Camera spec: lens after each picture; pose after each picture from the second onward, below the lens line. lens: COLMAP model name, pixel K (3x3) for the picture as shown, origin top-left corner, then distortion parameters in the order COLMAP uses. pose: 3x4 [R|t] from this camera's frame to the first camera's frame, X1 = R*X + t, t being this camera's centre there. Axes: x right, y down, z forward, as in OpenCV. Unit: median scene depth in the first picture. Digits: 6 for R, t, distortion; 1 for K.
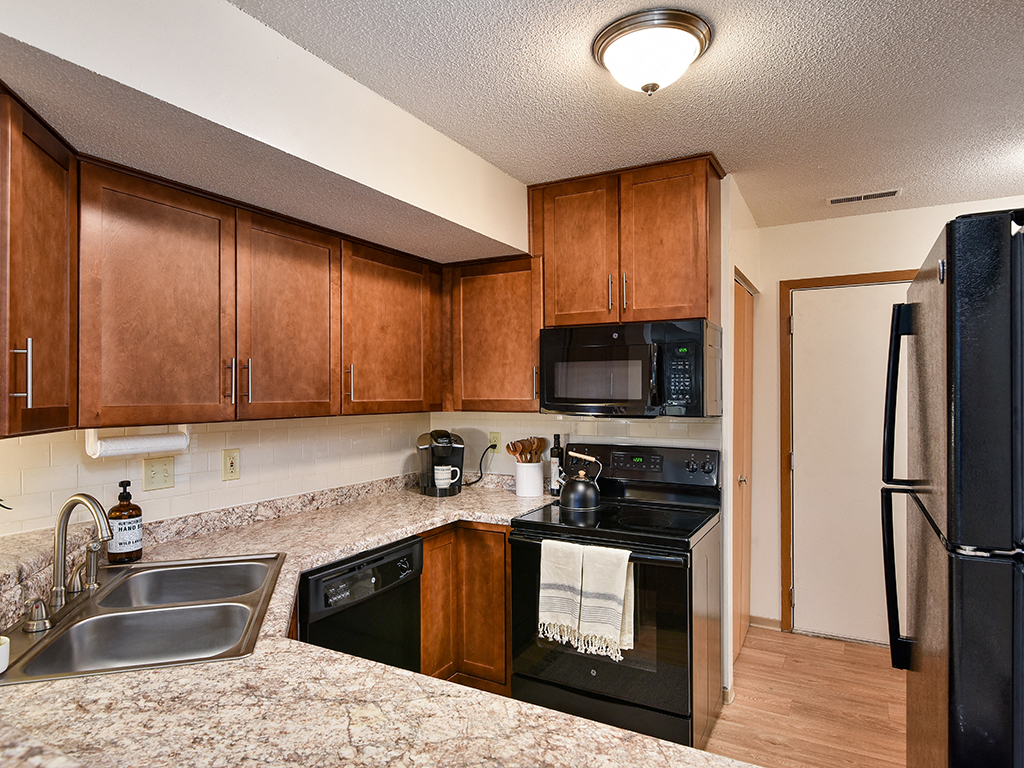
lens RADIAL K [[611.1, 0, 511.8], [0, 611.1, 384.7], [0, 0, 1]] dist [0.000468, 0.001002]
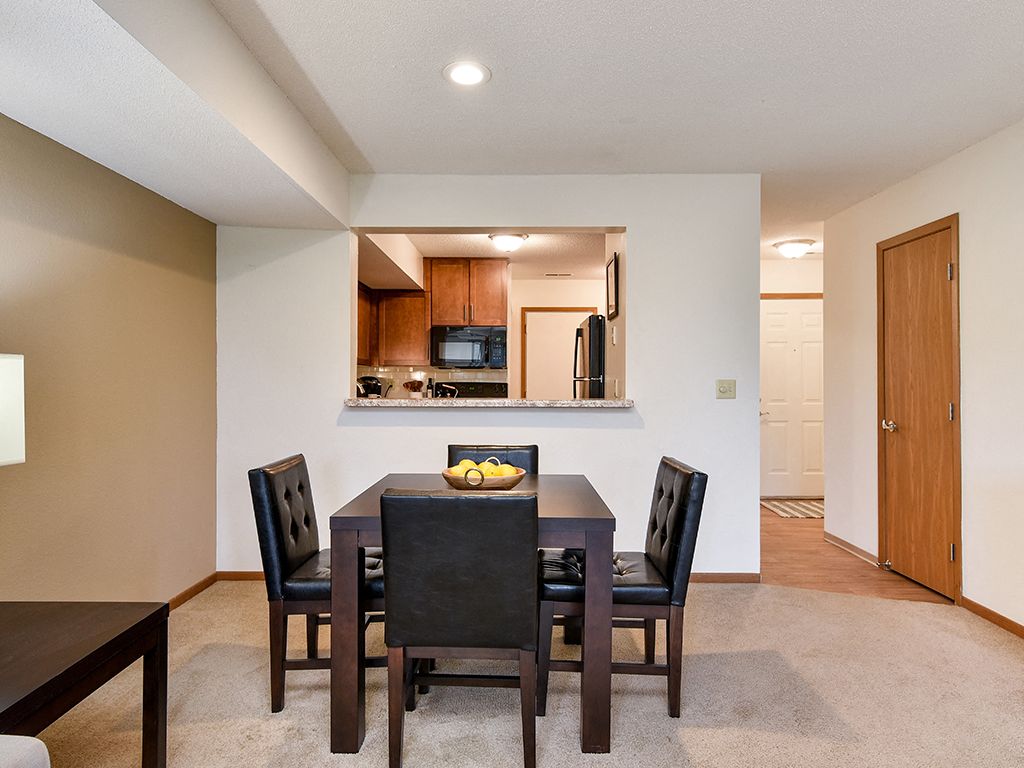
lens RADIAL K [[631.7, 0, 513.4], [0, 631.7, 376.7], [0, 0, 1]] dist [-0.030379, 0.002355]
pose [[0.877663, 0.012464, 0.479115, -0.728086], [-0.012978, 0.999913, -0.002239, 0.081478], [-0.479102, -0.004253, 0.877749, -1.024498]]
